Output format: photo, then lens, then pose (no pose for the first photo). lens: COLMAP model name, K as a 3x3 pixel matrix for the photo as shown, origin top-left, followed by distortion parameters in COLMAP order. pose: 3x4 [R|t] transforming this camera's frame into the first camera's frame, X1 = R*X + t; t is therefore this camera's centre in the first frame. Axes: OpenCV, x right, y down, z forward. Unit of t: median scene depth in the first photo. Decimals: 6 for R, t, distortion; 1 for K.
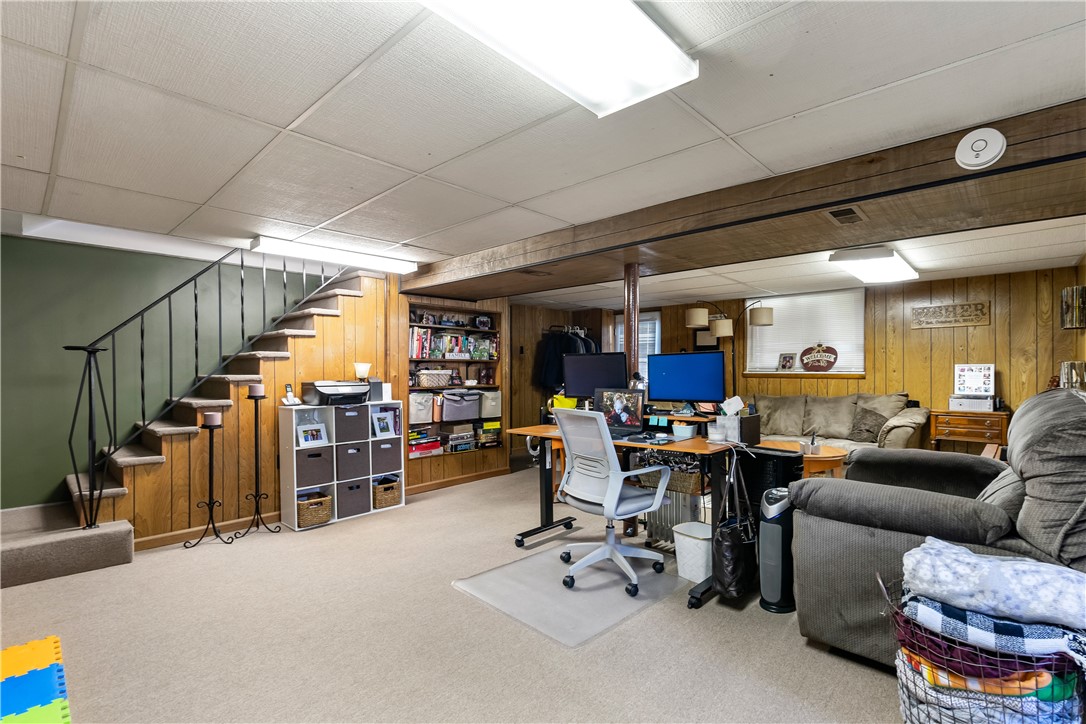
lens RADIAL K [[498.5, 0, 539.5], [0, 498.5, 363.5], [0, 0, 1]] dist [-0.015092, -0.000036]
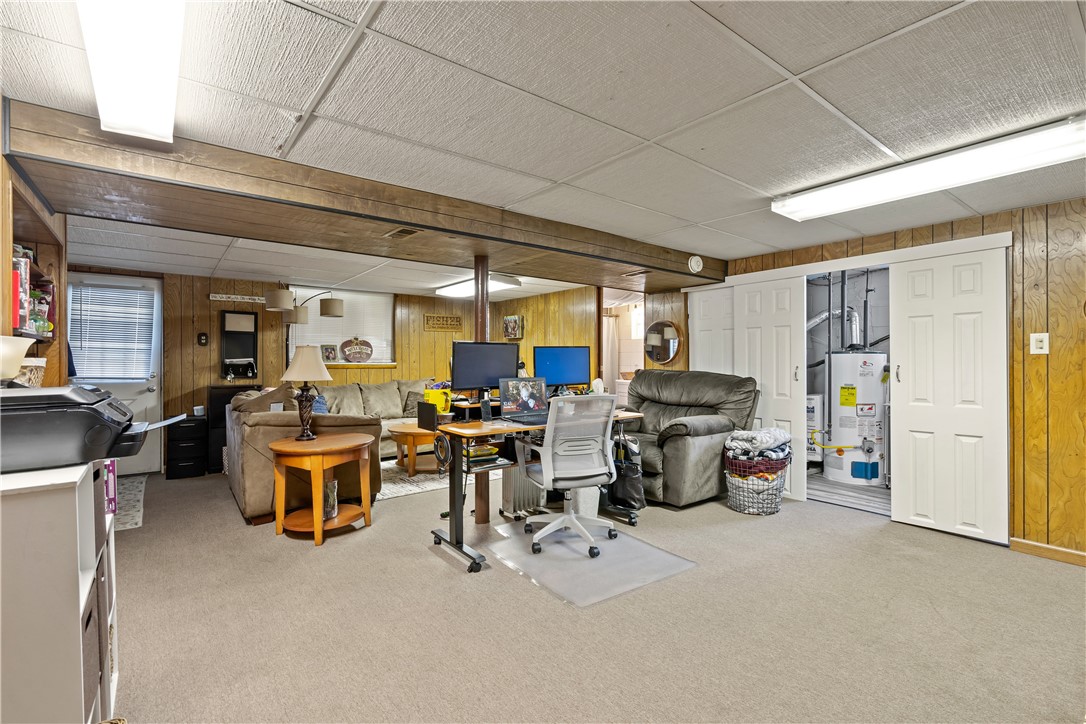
lens RADIAL K [[498.5, 0, 539.5], [0, 498.5, 363.5], [0, 0, 1]] dist [-0.015092, -0.000036]
pose [[0.157017, -0.000818, 0.987596, -0.876822], [-0.015123, 0.999880, 0.003233, 0.016190], [-0.987480, -0.015443, 0.156986, 0.787309]]
